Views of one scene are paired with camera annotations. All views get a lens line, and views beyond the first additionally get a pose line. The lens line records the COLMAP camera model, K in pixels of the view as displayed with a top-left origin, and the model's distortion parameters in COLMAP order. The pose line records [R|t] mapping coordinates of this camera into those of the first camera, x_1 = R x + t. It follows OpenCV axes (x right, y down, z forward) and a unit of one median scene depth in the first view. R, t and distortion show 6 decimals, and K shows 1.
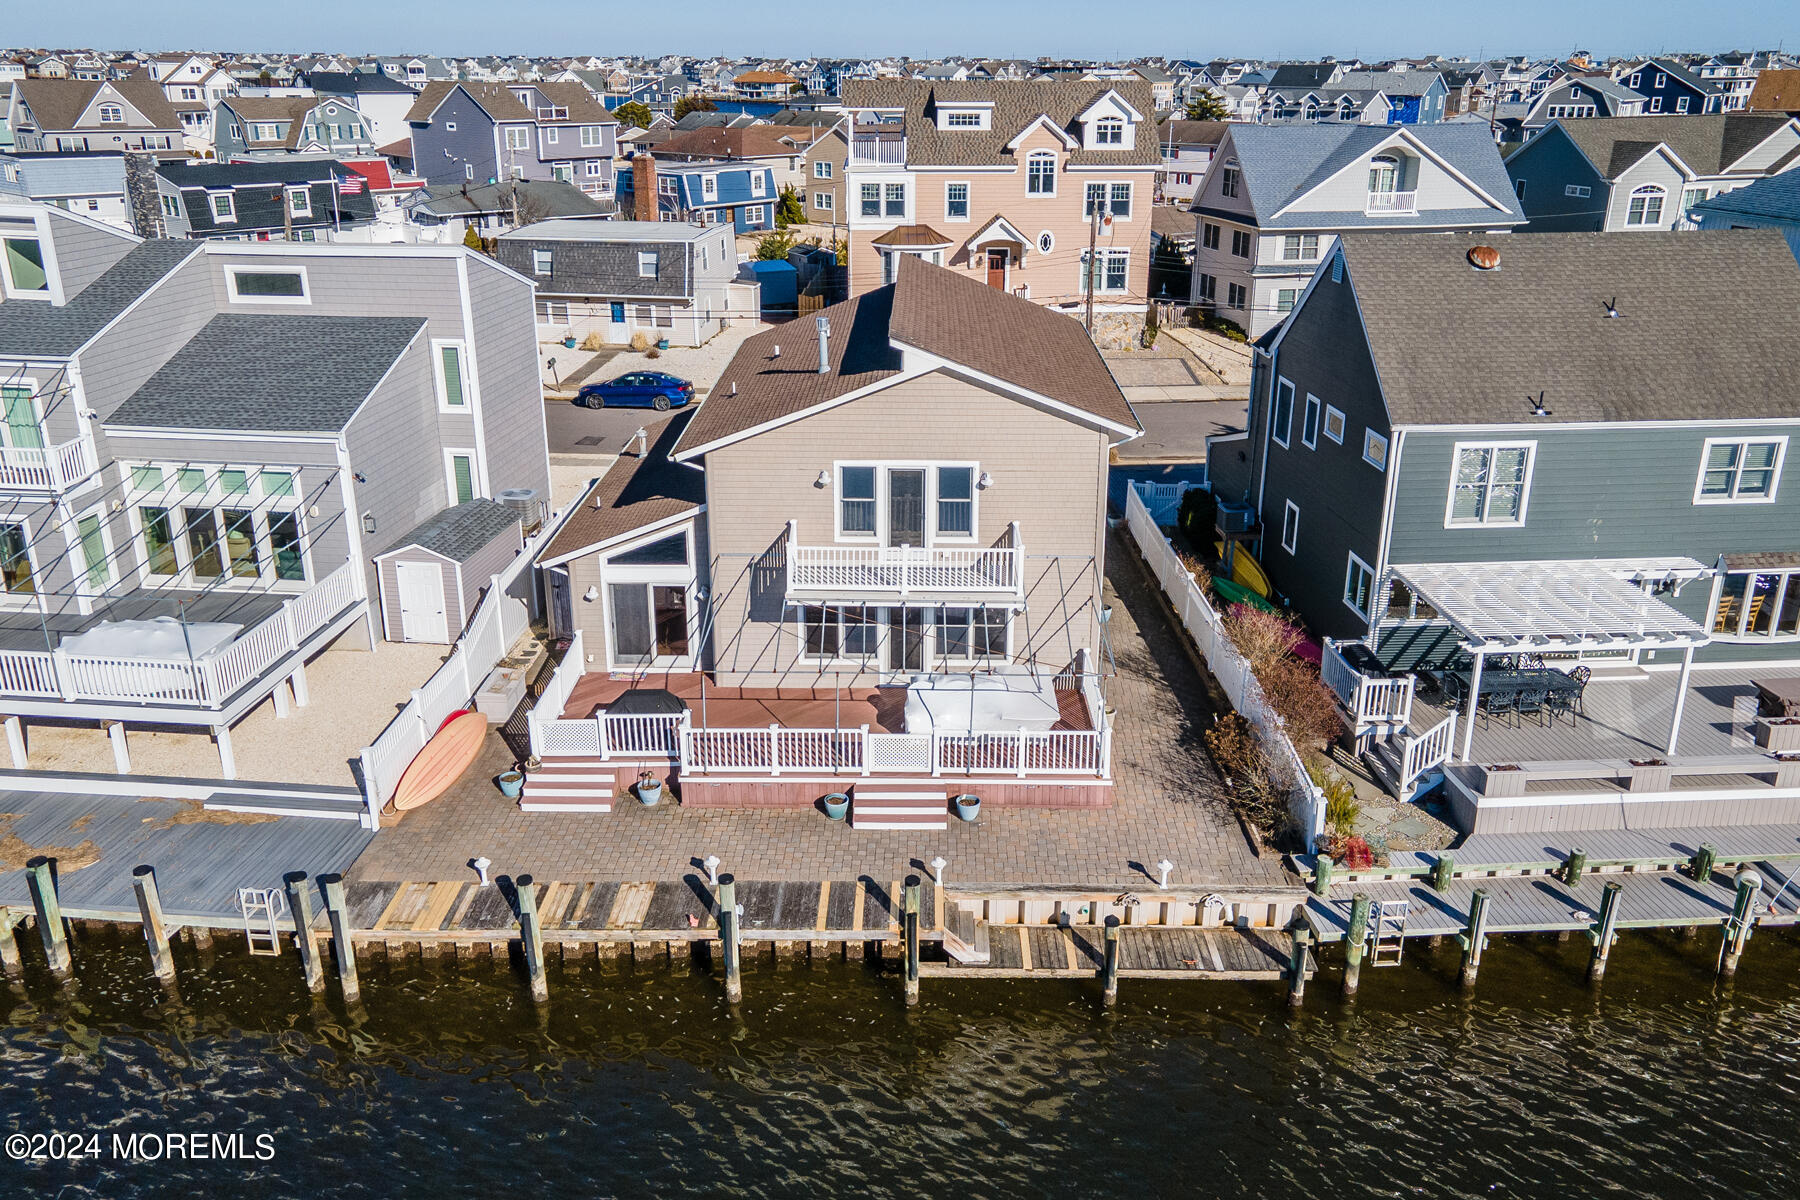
lens RADIAL K [[1265.6, 0, 900.0], [0, 1265.6, 600.0], [0, 0, 1]] dist [0.004782, 0.038624]
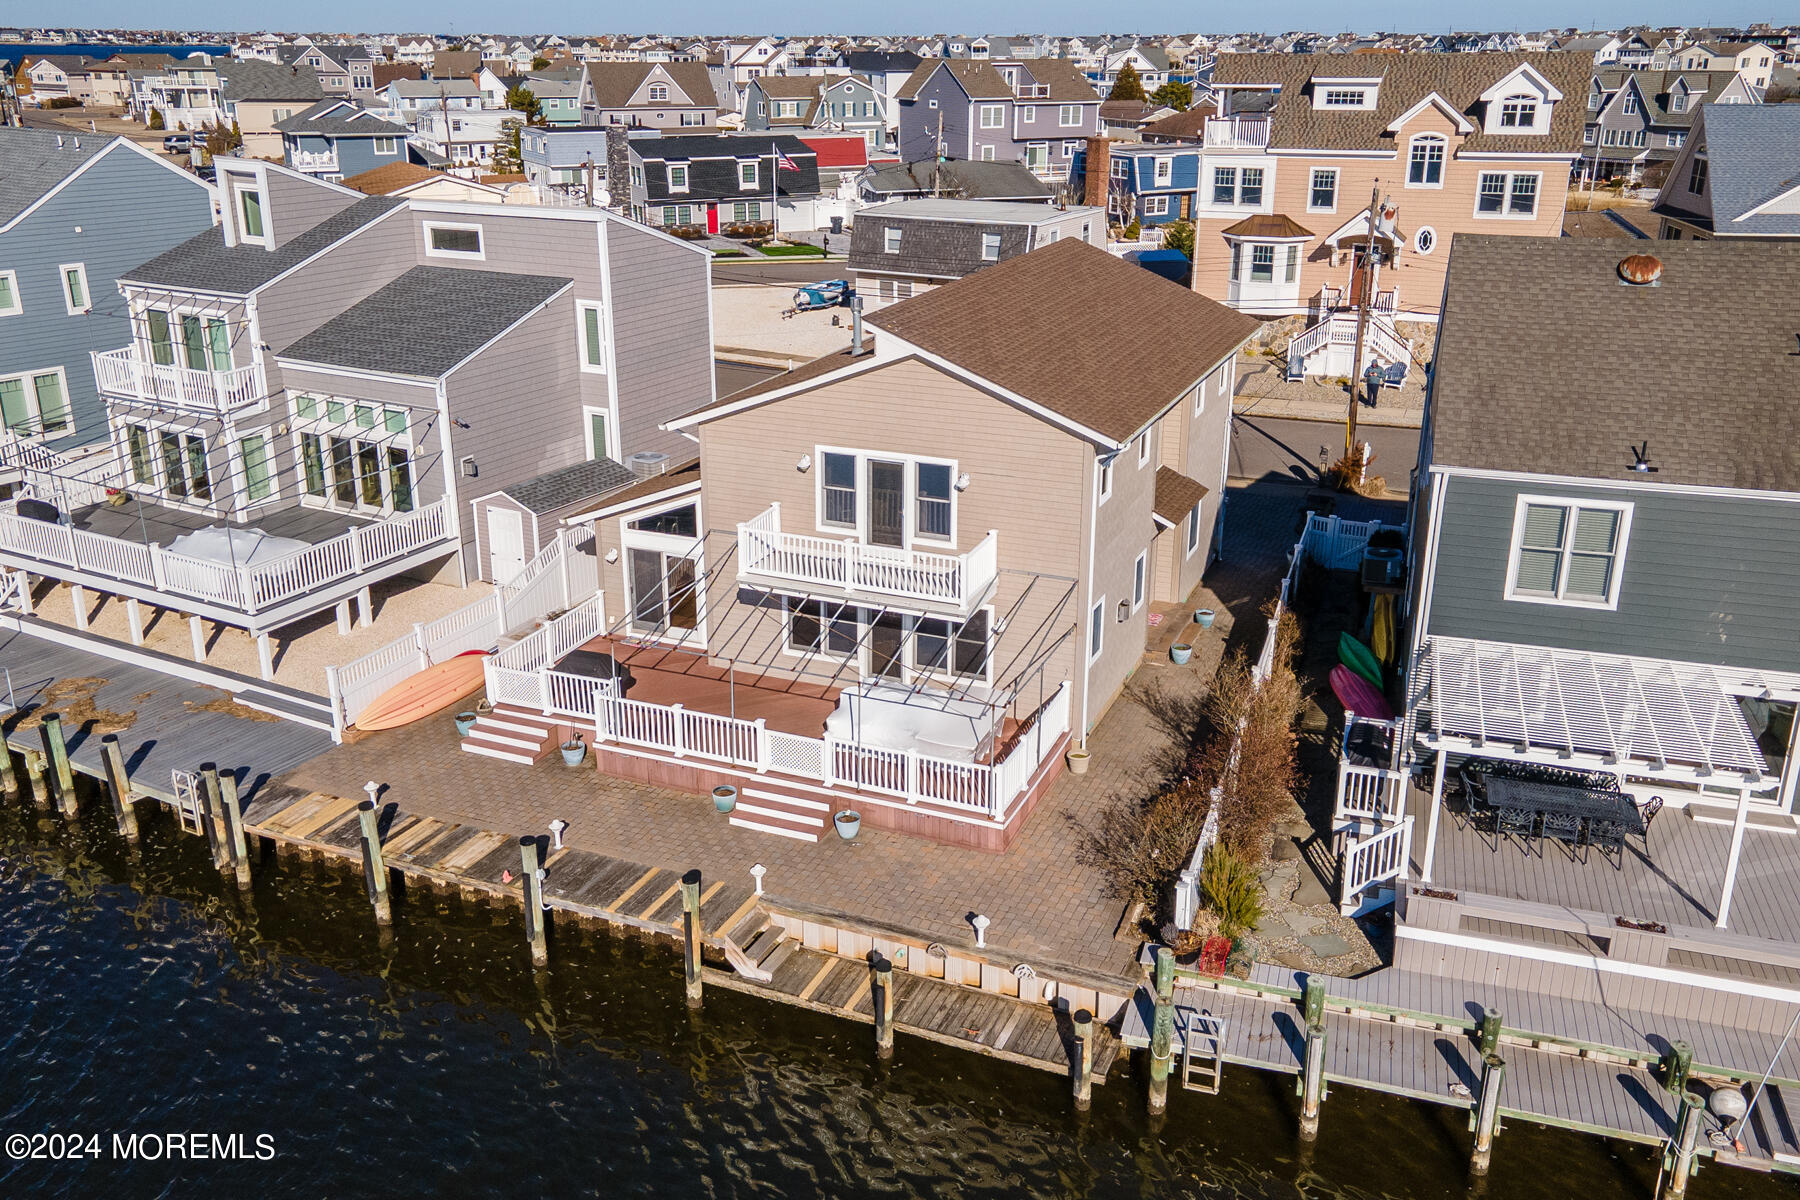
lens RADIAL K [[1357.2, 0, 900.0], [0, 1357.2, 600.0], [0, 0, 1]] dist [0.005722, 0.038566]
pose [[0.937153, 0.130516, -0.323588, 0.333400], [-0.133444, 0.990968, 0.013226, -0.015374], [0.322392, 0.030786, 0.946105, 0.052984]]
